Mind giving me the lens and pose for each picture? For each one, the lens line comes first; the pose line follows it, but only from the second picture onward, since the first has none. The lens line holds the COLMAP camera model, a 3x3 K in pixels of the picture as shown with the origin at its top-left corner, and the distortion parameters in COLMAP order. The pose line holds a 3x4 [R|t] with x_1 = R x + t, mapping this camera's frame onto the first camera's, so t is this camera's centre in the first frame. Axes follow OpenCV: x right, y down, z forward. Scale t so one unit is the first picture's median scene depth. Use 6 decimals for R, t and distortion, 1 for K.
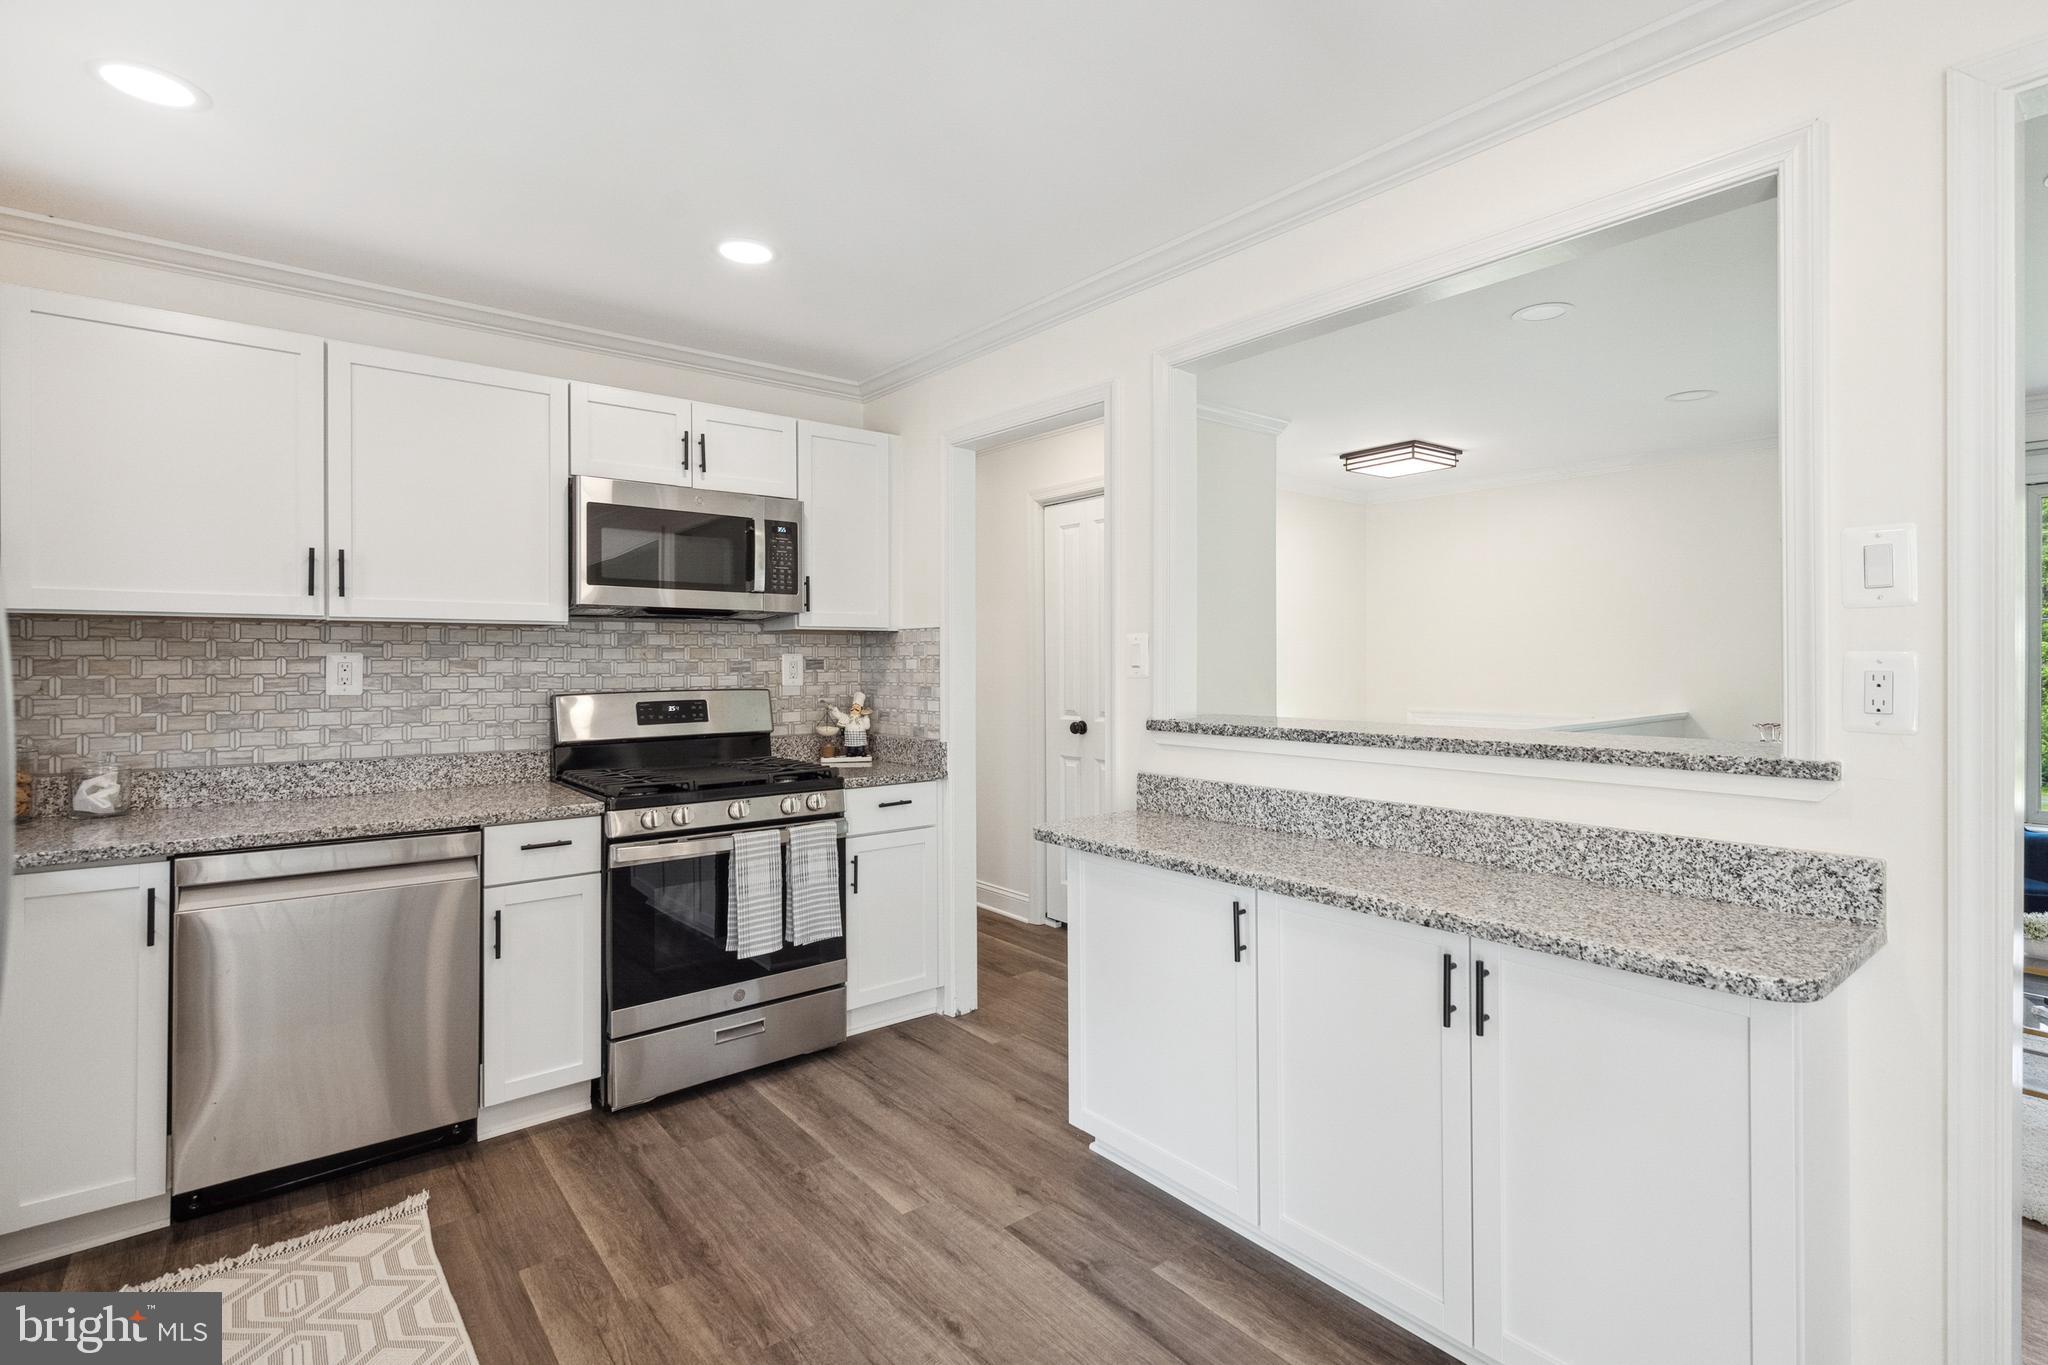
lens RADIAL K [[954.4, 0, 1027.1], [0, 954.4, 661.1], [0, 0, 1]] dist [0.001137, 0.000151]
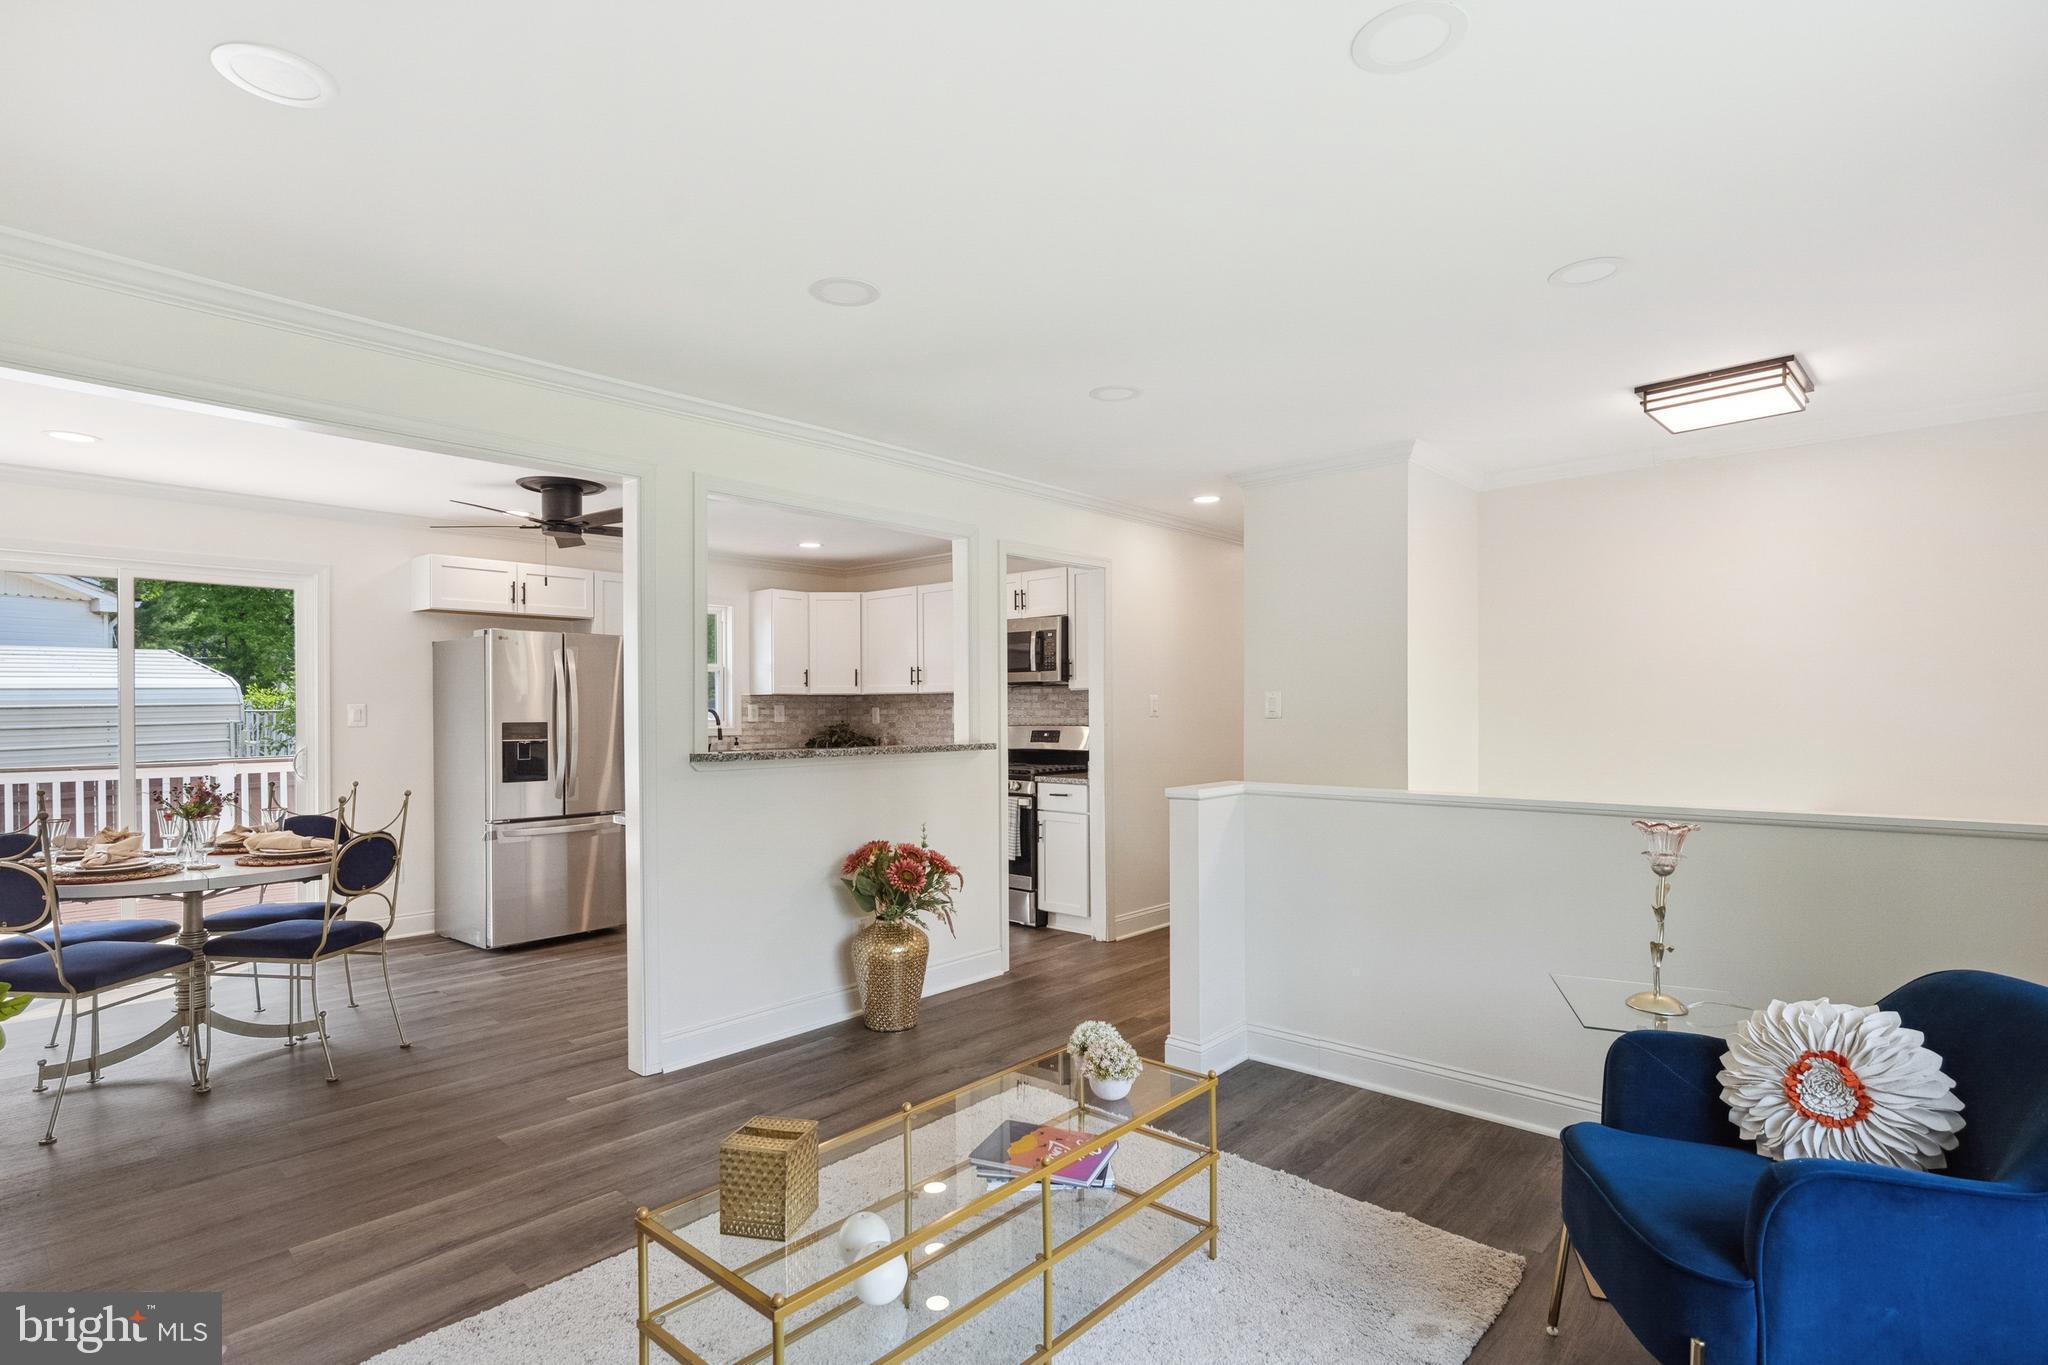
lens RADIAL K [[1002.1, 0, 1042.2], [0, 1002.1, 708.2], [0, 0, 1]] dist [0.000301, 0.000608]
pose [[0.161413, -0.001885, -0.986885, 1.959068], [0.003340, 0.999993, -0.001363, 0.001387], [0.986881, -0.003076, 0.161418, 0.856117]]
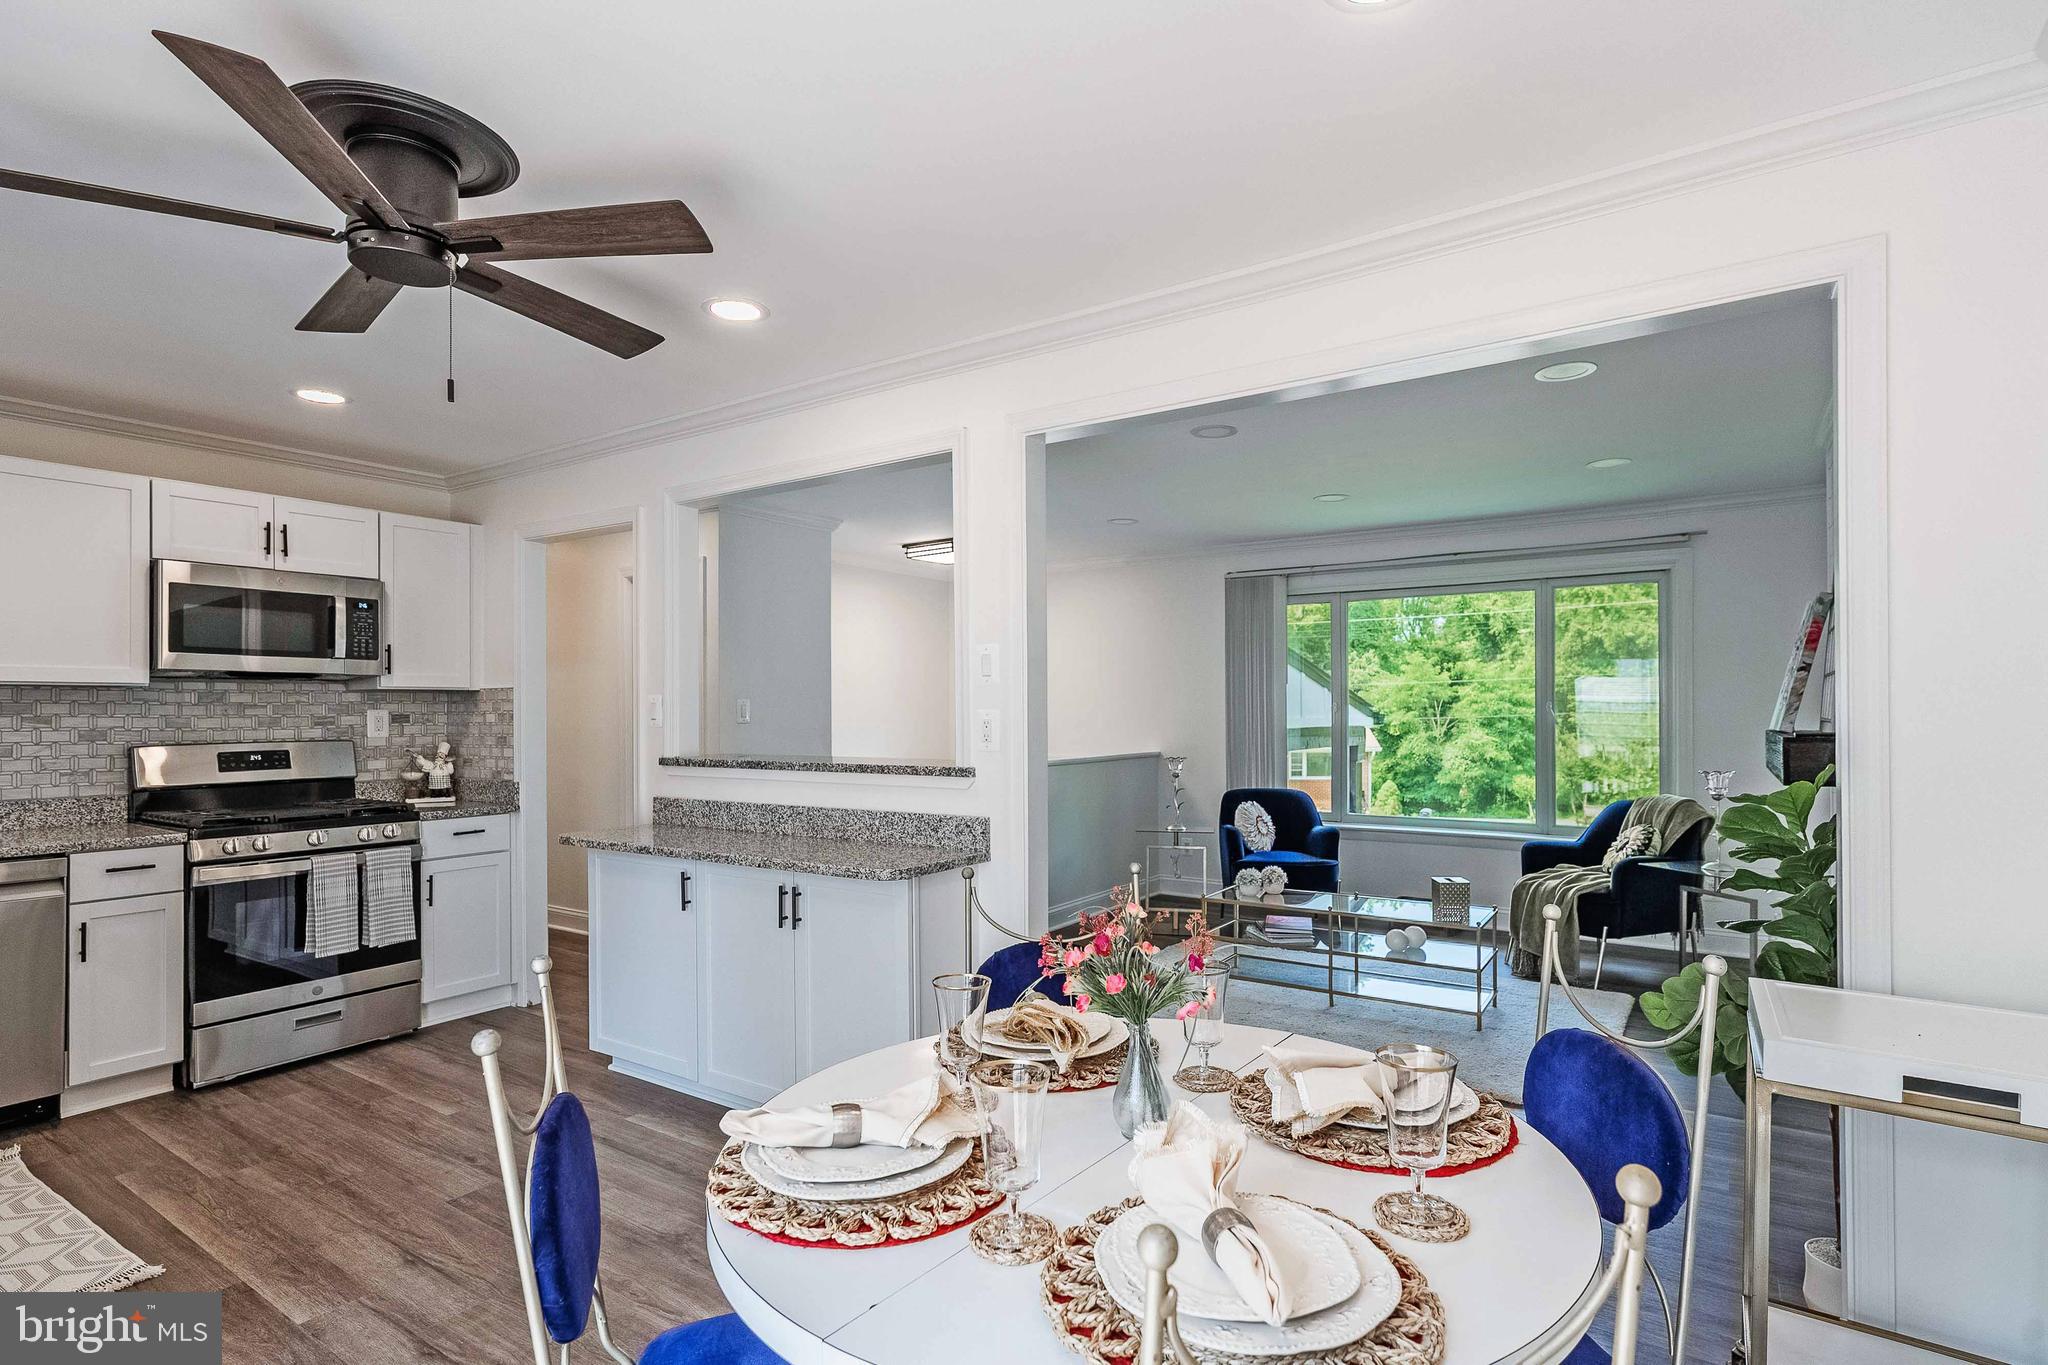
lens RADIAL K [[1002.1, 0, 1019.4], [0, 1002.1, 706.2], [0, 0, 1]] dist [0.000301, 0.000608]
pose [[0.958284, -0.001600, 0.285813, 0.212019], [0.003617, 0.999972, -0.006531, -0.001535], [-0.285795, 0.007292, 0.958263, -0.537019]]
